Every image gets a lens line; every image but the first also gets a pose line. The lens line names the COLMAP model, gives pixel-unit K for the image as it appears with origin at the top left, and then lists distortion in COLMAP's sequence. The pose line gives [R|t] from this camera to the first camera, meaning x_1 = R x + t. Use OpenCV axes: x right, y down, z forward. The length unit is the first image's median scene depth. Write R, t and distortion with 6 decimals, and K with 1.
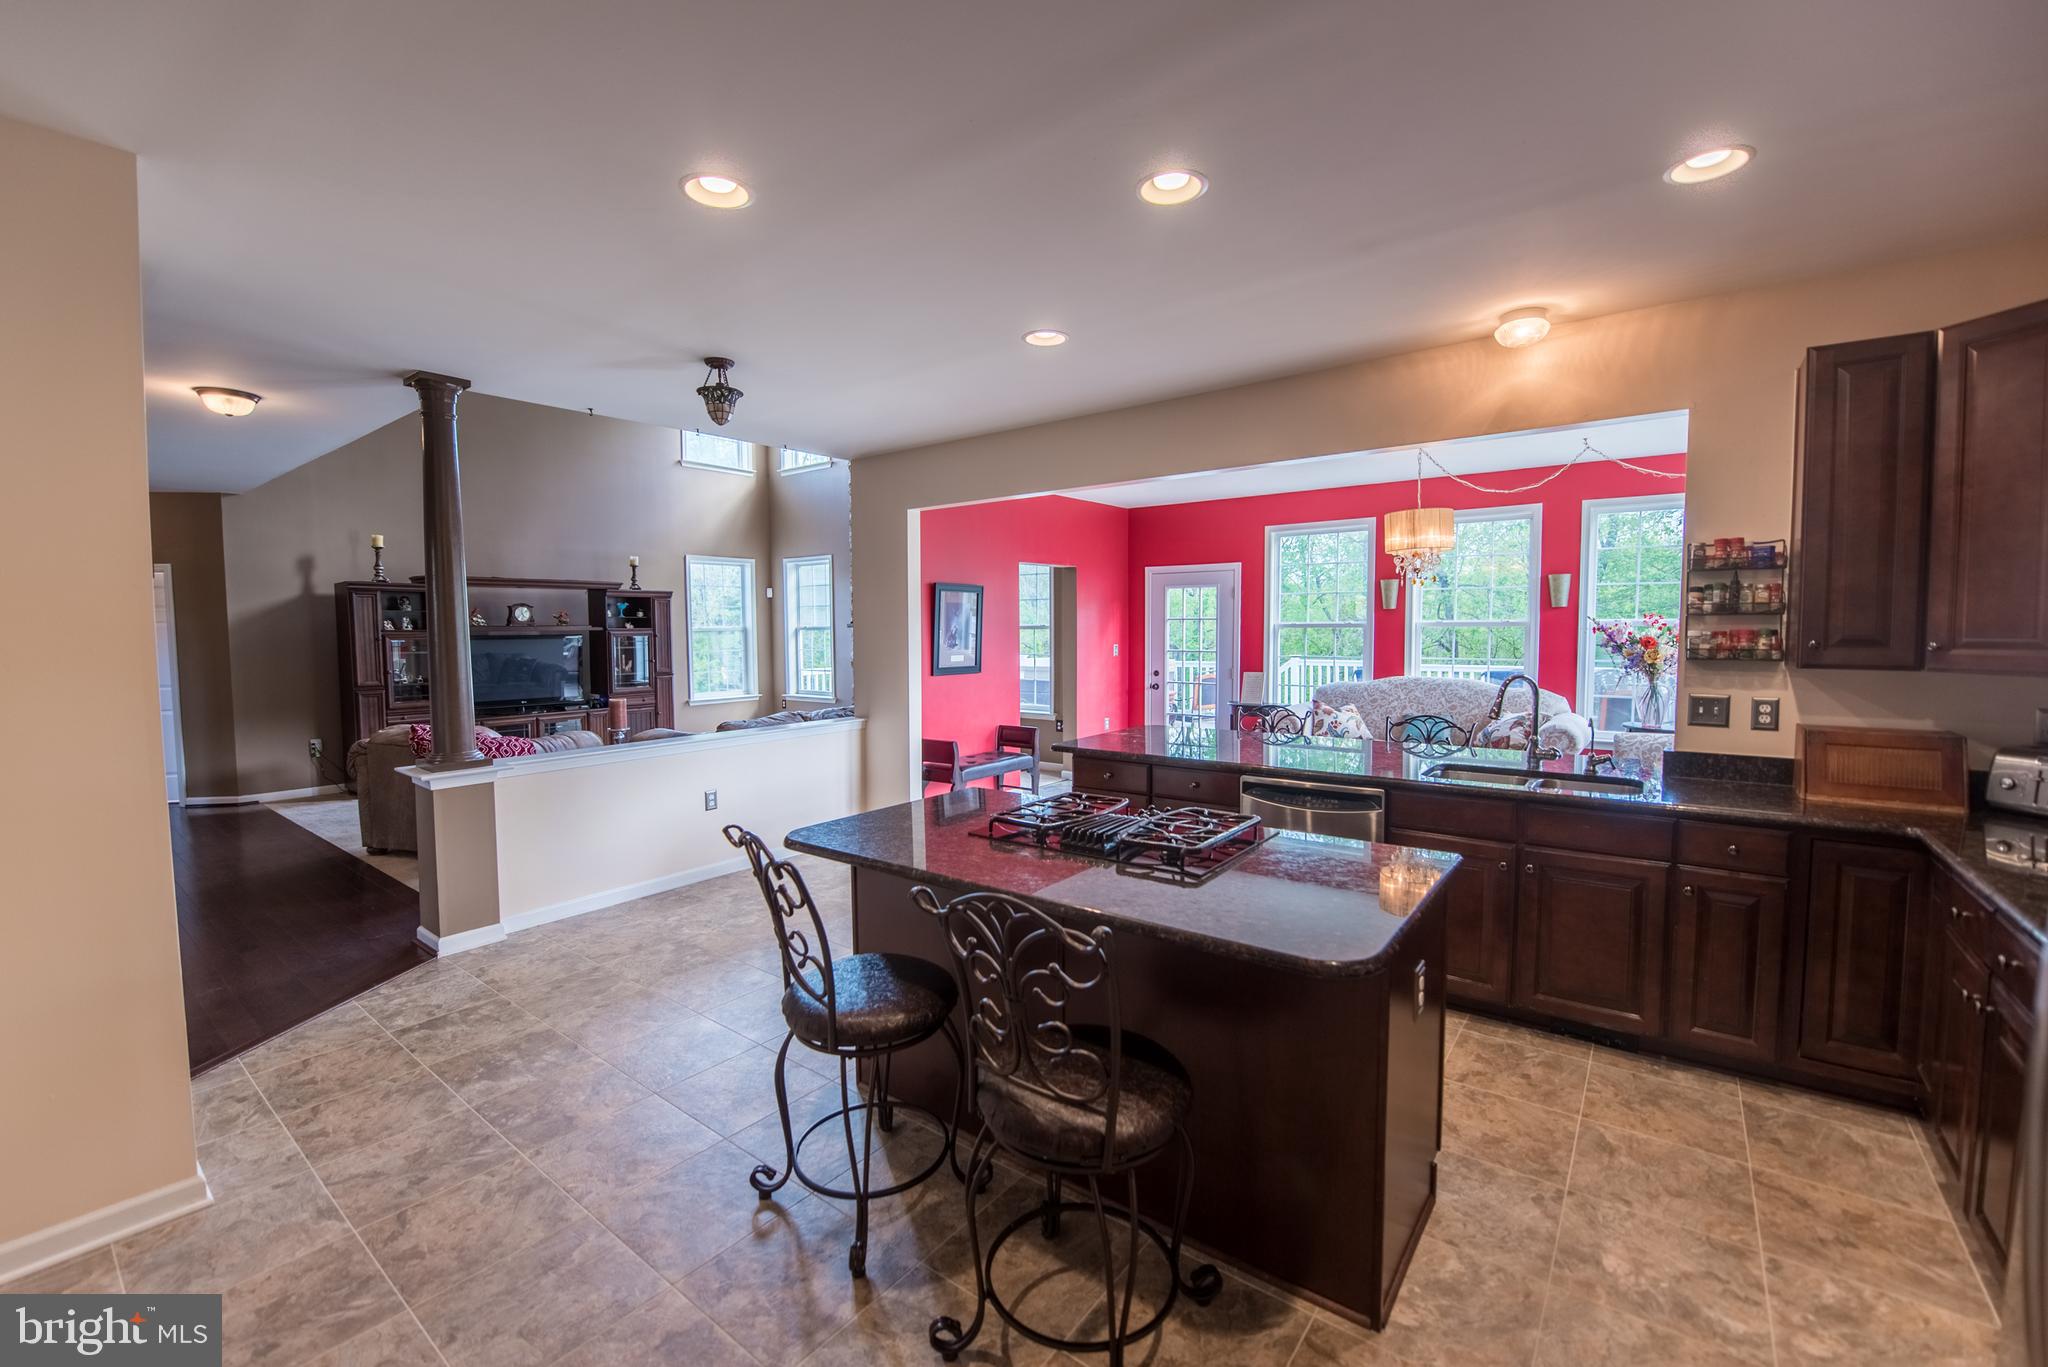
lens RADIAL K [[834.2, 0, 1022.5], [0, 834.2, 675.2], [0, 0, 1]] dist [-0.014187, -0.003636]
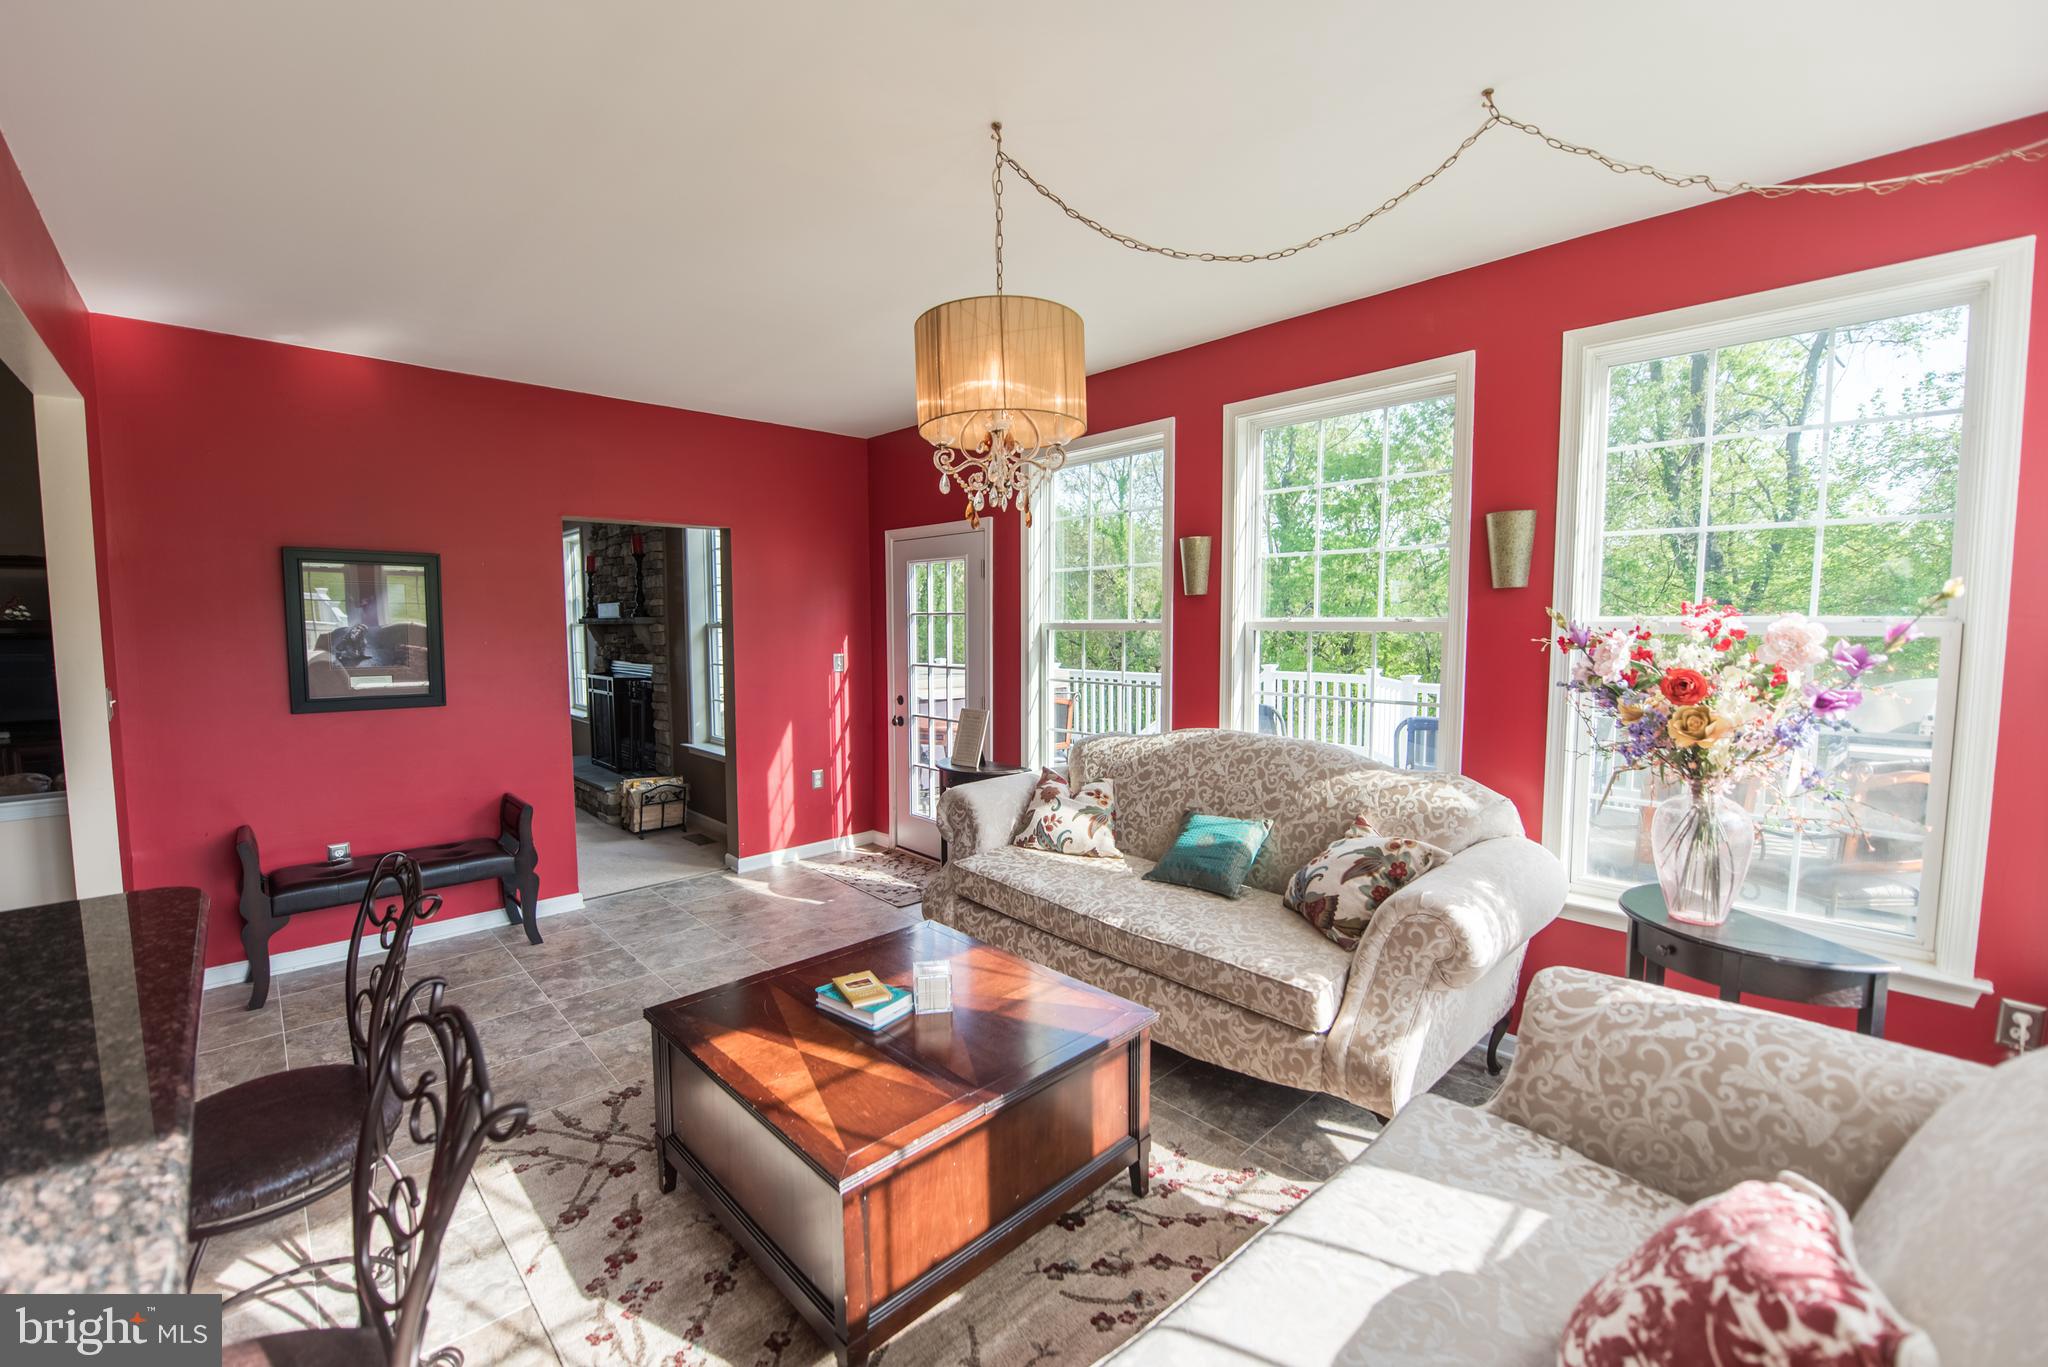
lens RADIAL K [[834.2, 0, 1014.9], [0, 834.2, 682.4], [0, 0, 1]] dist [-0.014187, -0.003636]
pose [[0.987463, 0.020149, -0.156560, 0.417921], [-0.018152, 0.999735, 0.014173, -0.031792], [0.156804, -0.011153, 0.987567, 0.482206]]
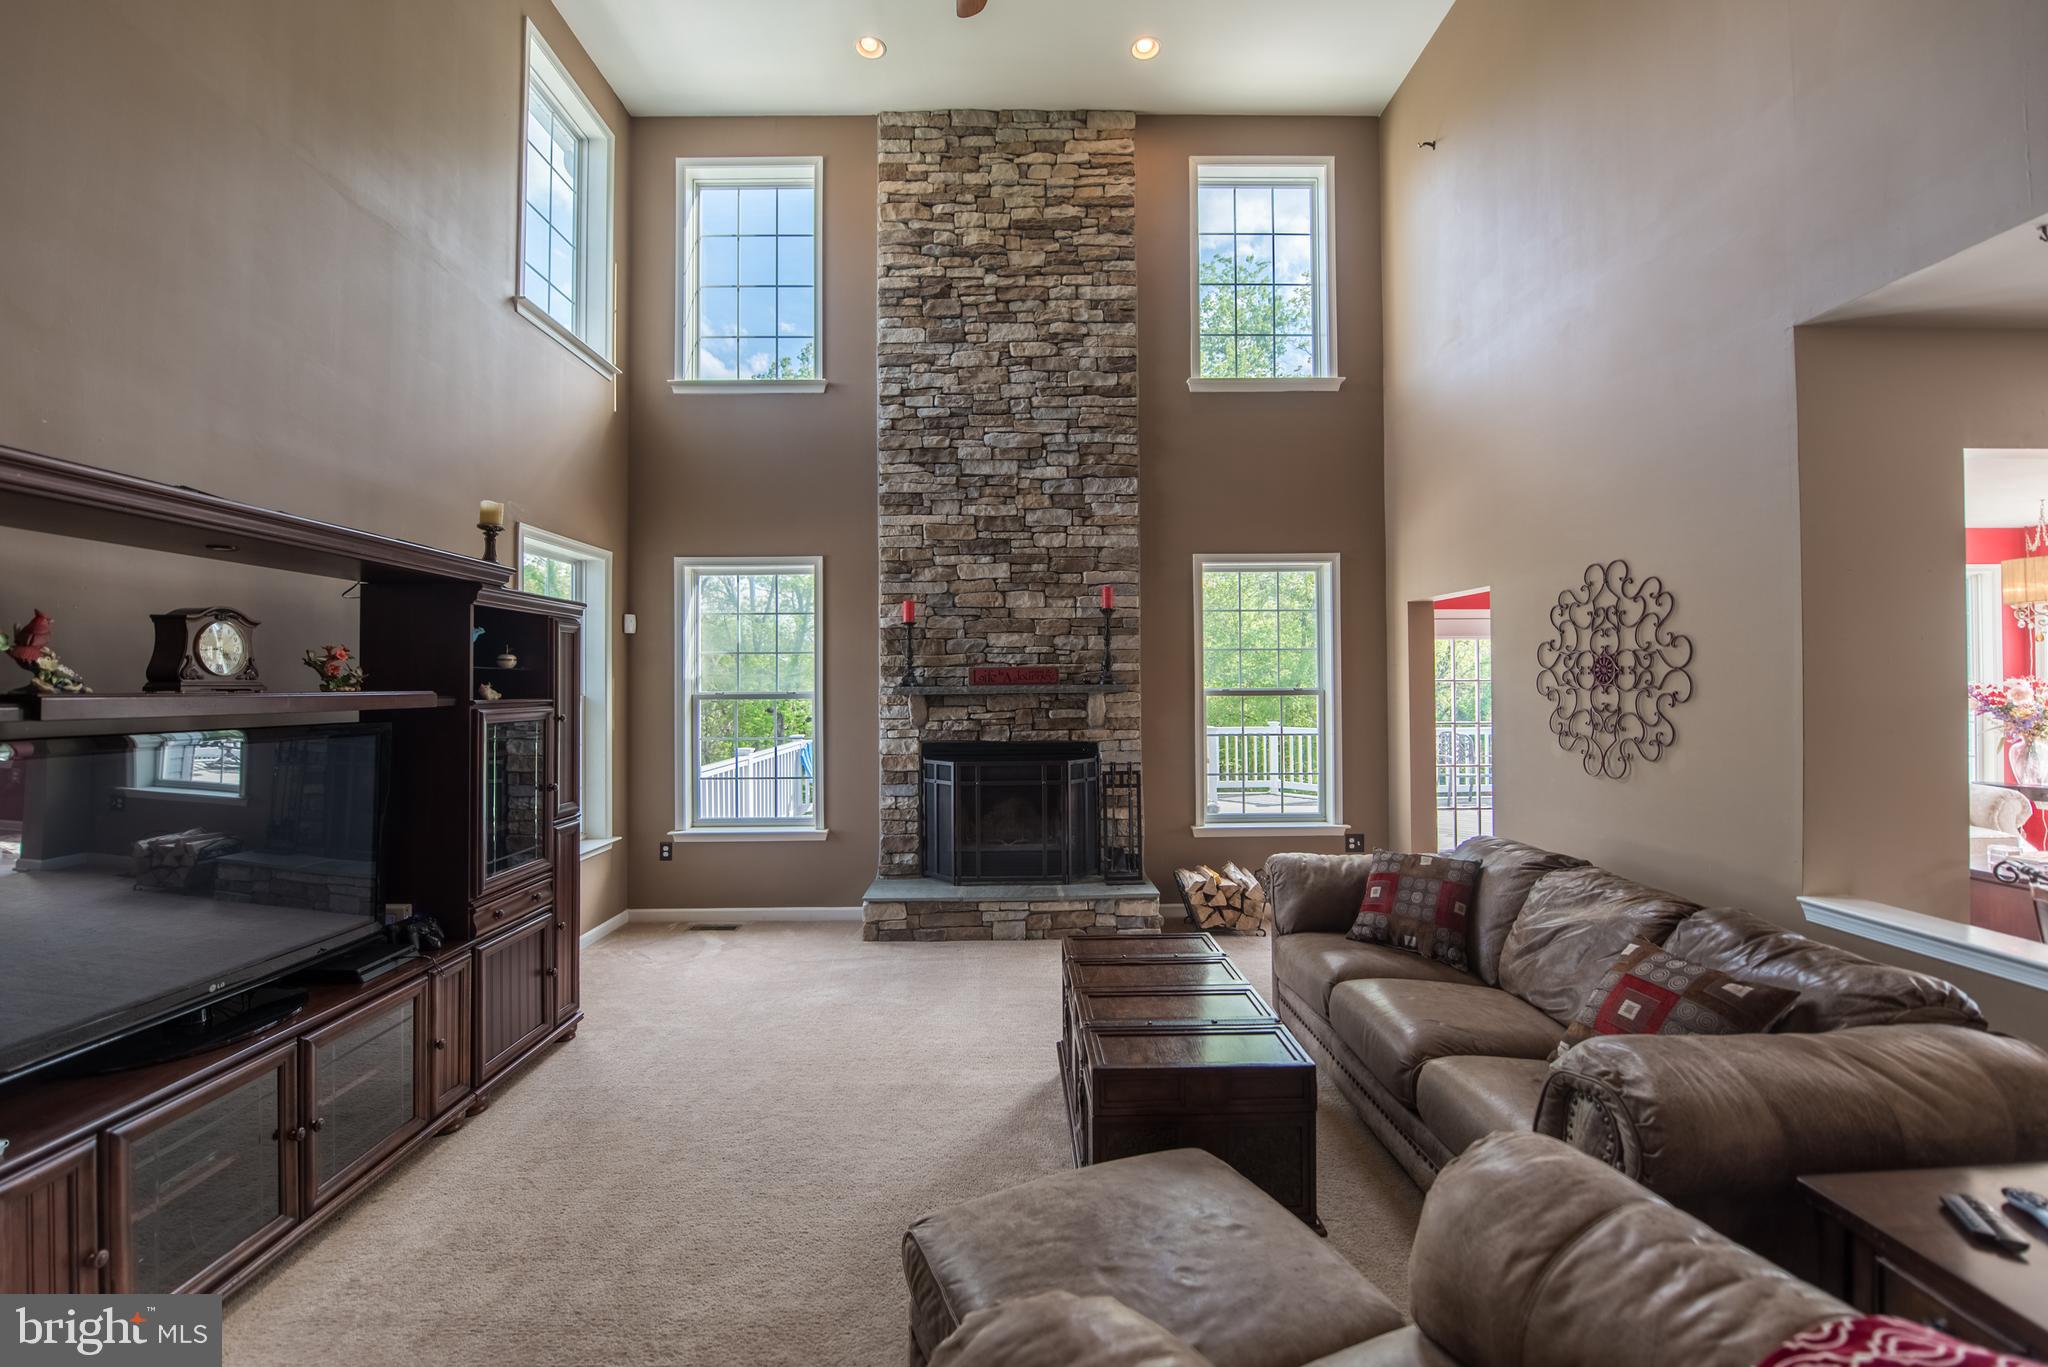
lens RADIAL K [[834.2, 0, 1020.6], [0, 834.2, 677.8], [0, 0, 1]] dist [-0.014187, -0.003636]
pose [[0.783683, 0.007247, 0.621119, -0.683260], [0.038089, 0.997490, -0.059695, -0.048394], [-0.619992, 0.070440, 0.781440, 0.781265]]
